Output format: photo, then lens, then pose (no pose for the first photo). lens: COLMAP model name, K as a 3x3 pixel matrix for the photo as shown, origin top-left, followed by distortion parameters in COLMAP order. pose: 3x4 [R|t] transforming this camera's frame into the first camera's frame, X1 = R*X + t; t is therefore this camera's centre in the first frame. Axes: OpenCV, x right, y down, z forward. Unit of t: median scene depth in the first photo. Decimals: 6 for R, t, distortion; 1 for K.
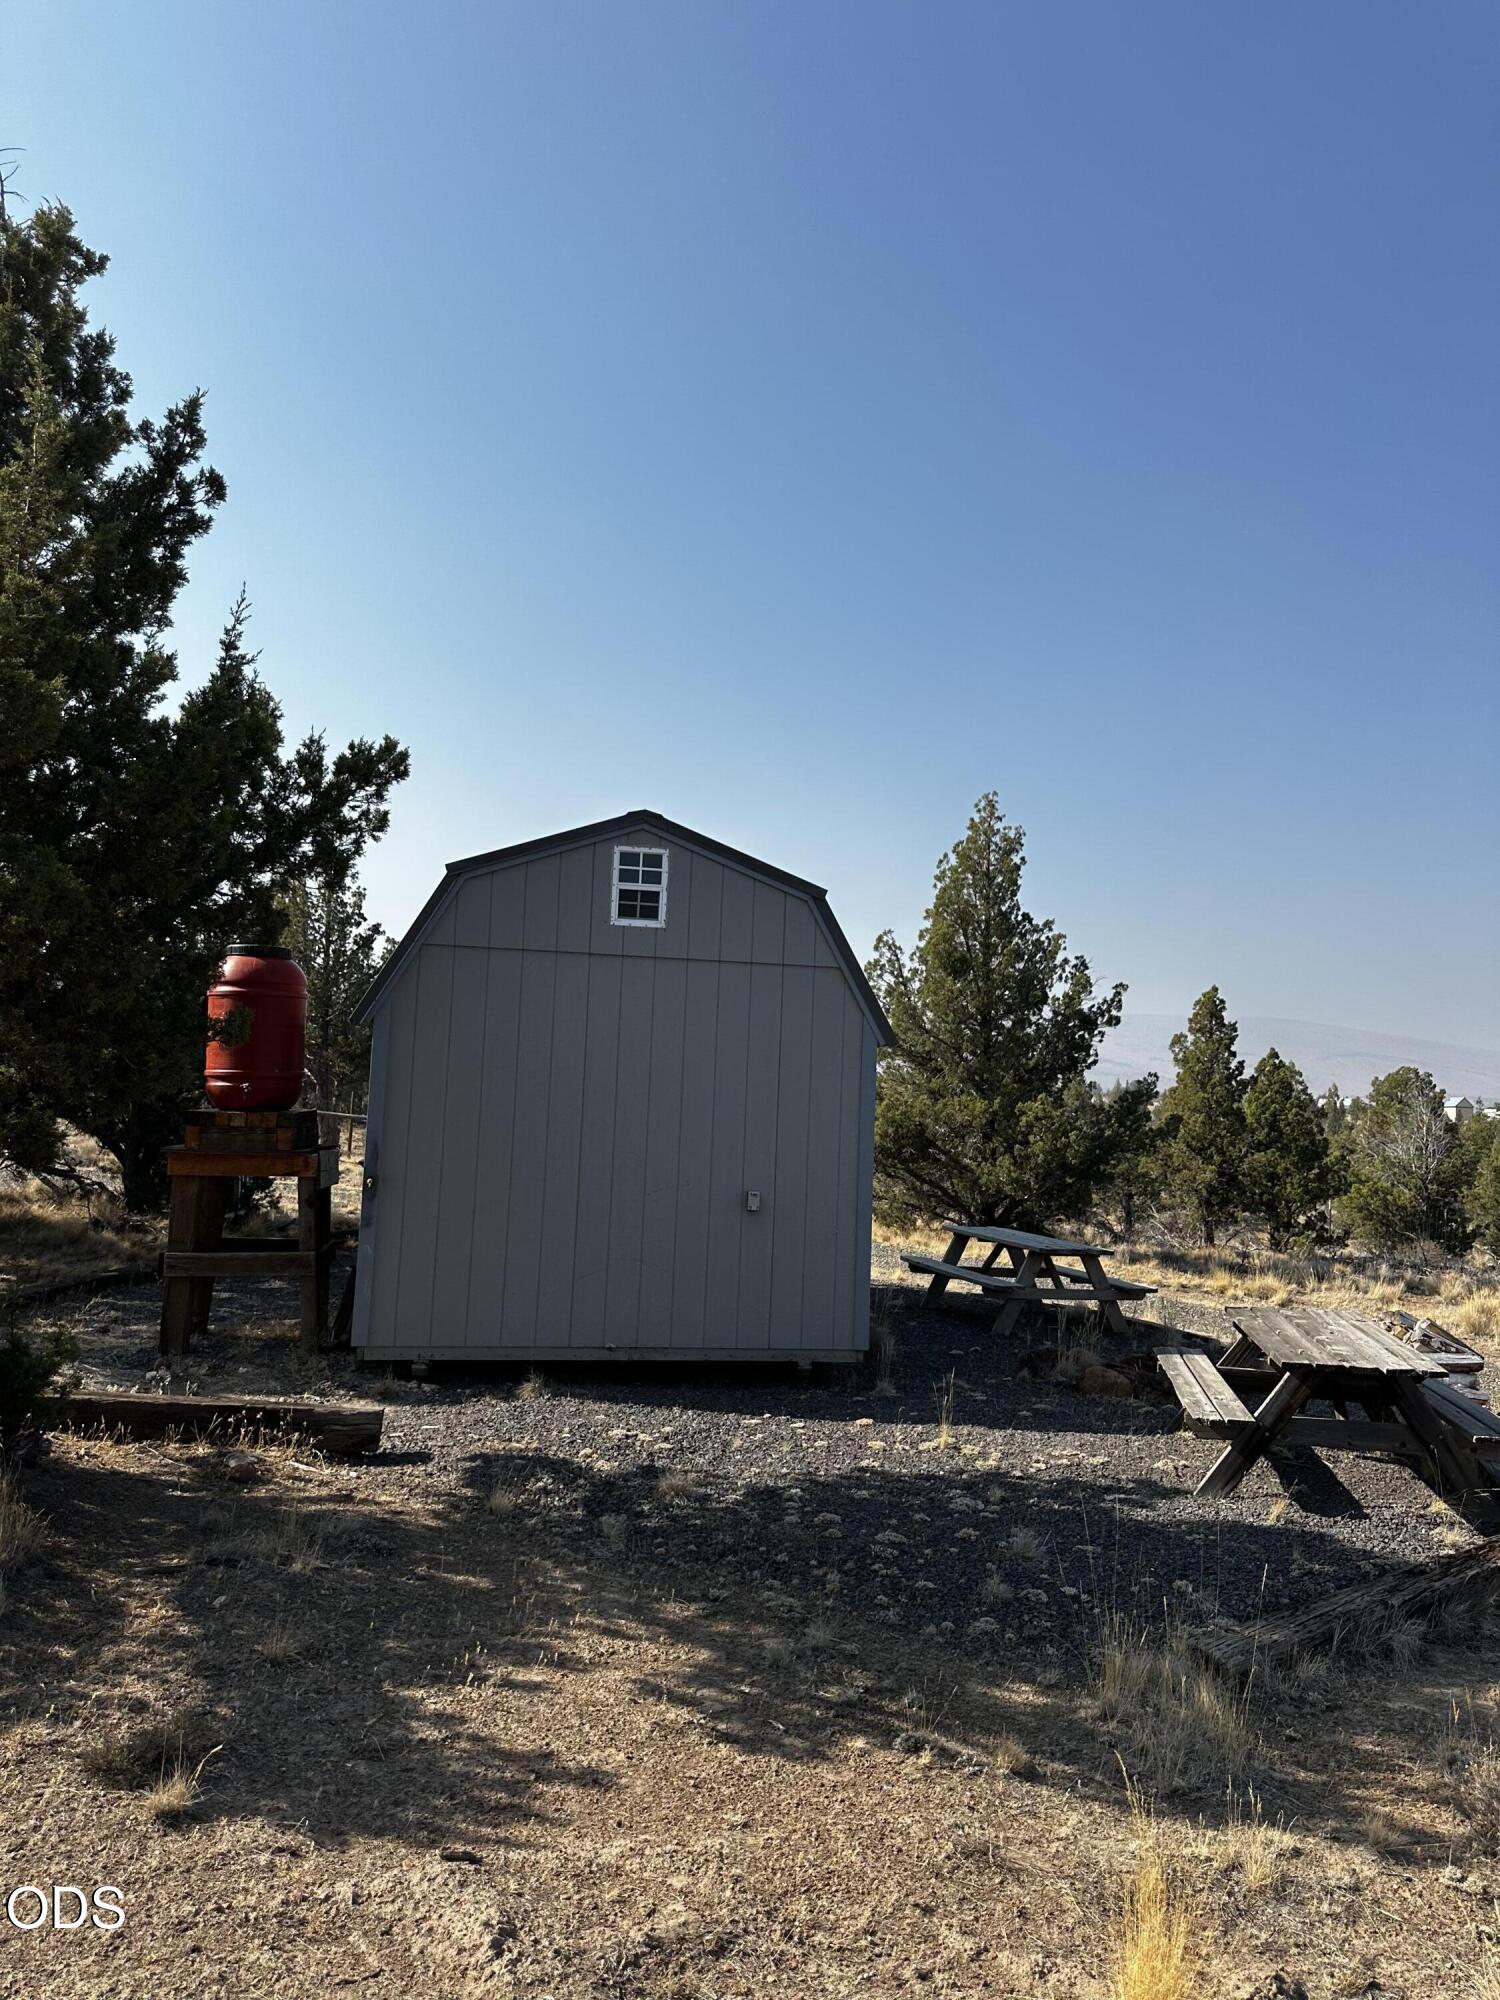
lens RADIAL K [[1423.7, 0, 757.2], [0, 1423.7, 1005.9], [0, 0, 1]] dist [0.040092, -0.051033]
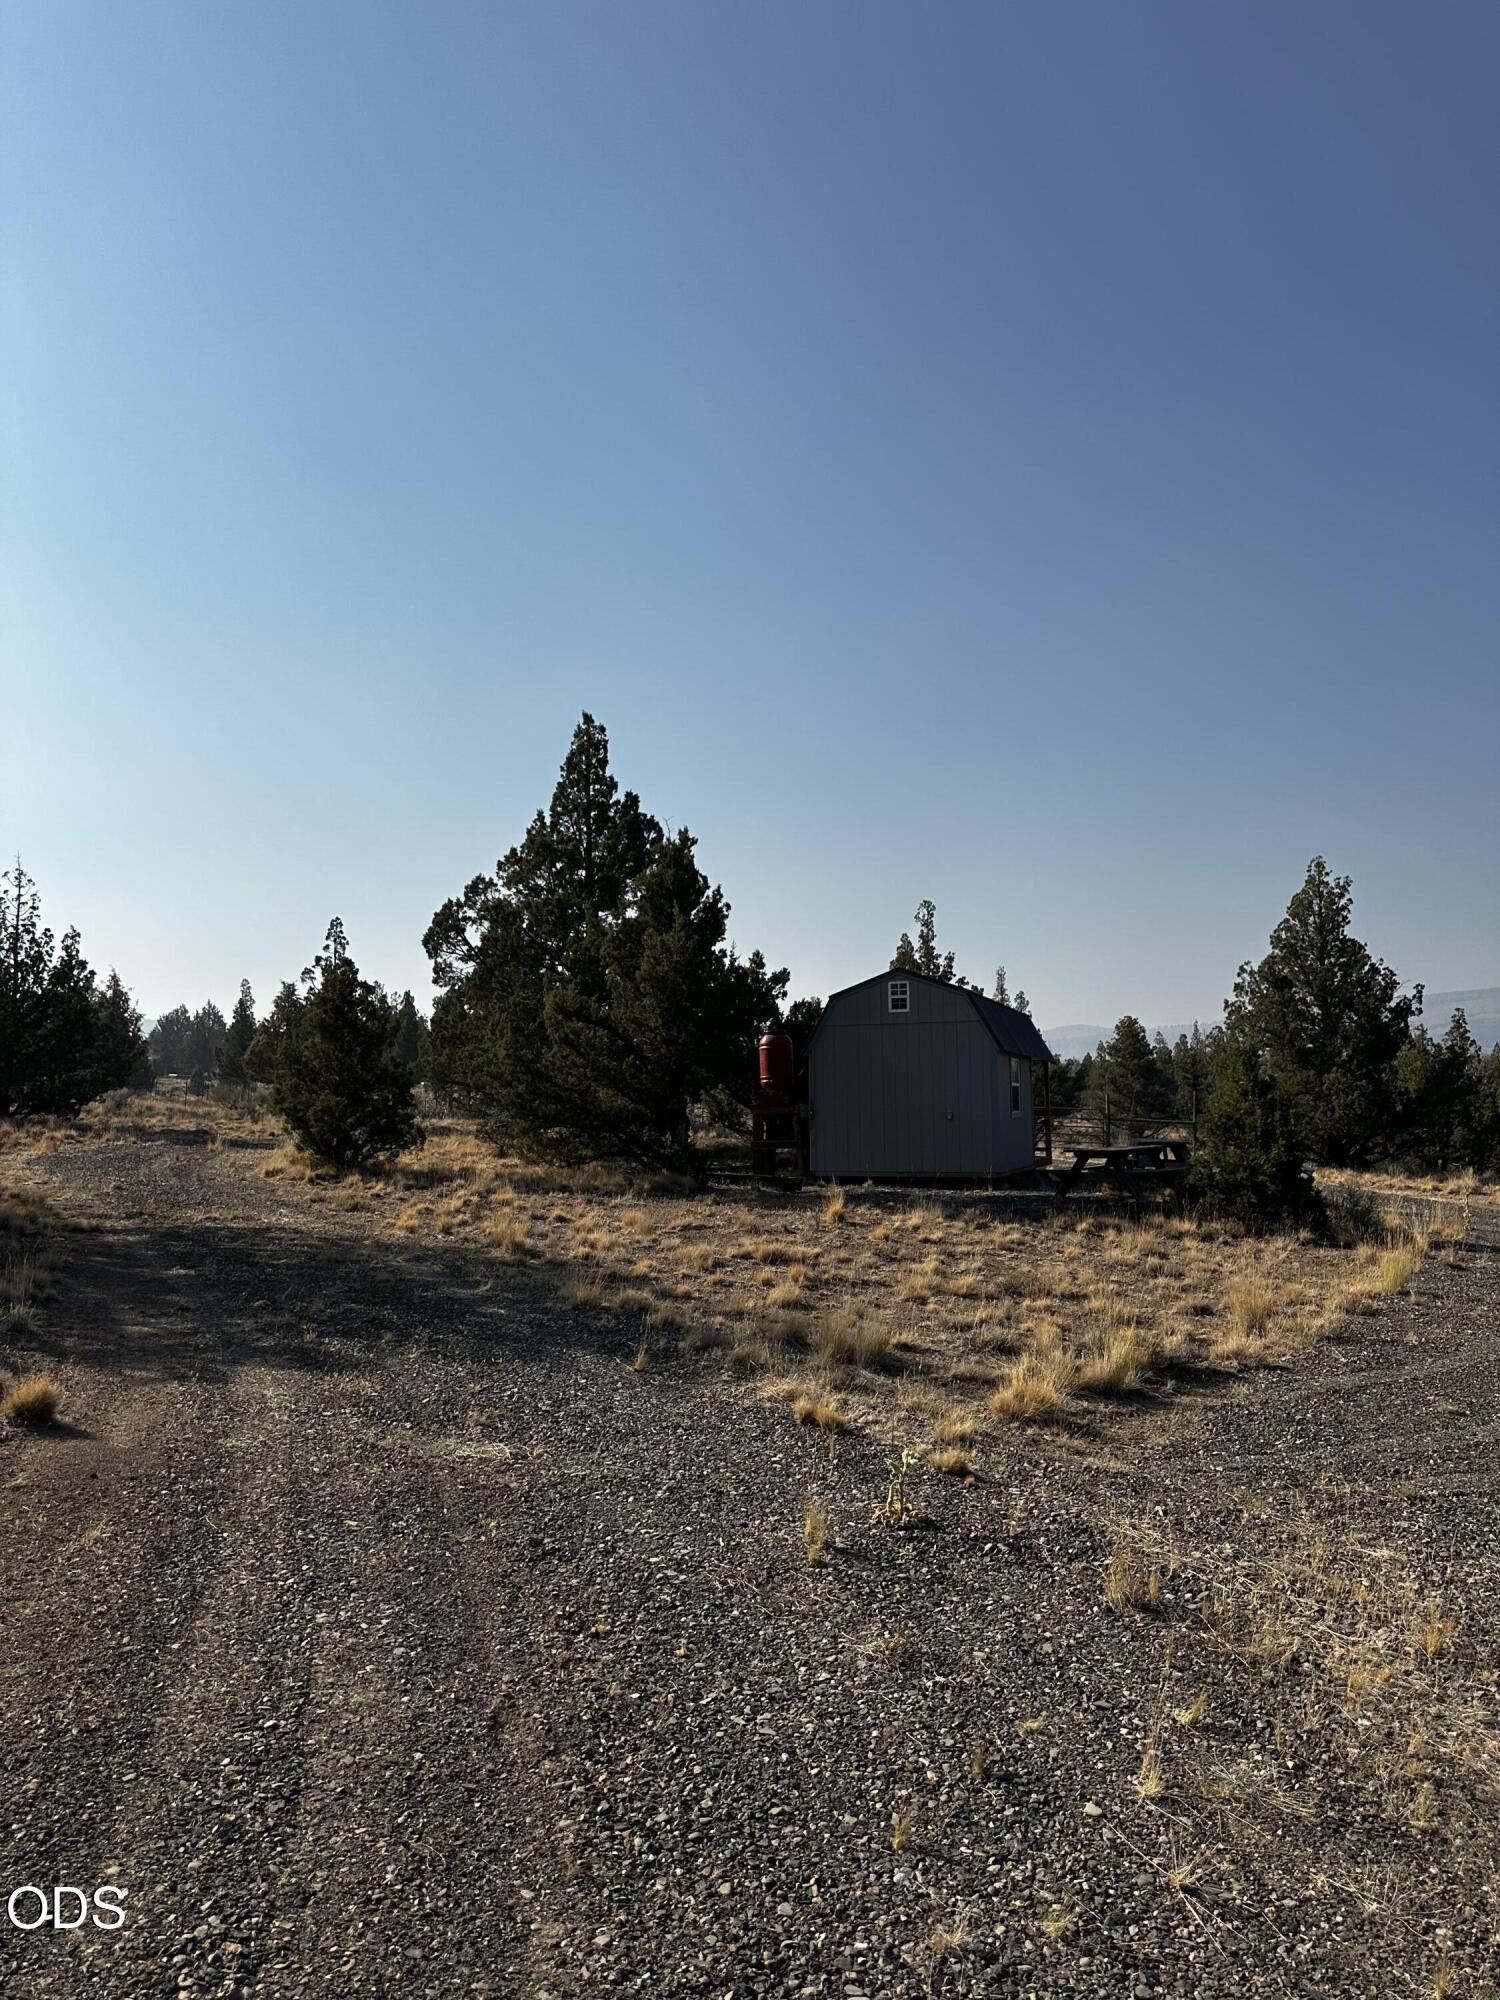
lens RADIAL K [[1423.7, 0, 749.9], [0, 1423.7, 999.2], [0, 0, 1]] dist [0.040092, -0.051033]
pose [[0.878623, -0.090379, -0.468885, 0.907646], [0.081557, 0.995900, -0.039136, 0.001212], [0.470500, -0.003855, 0.882392, -1.448610]]
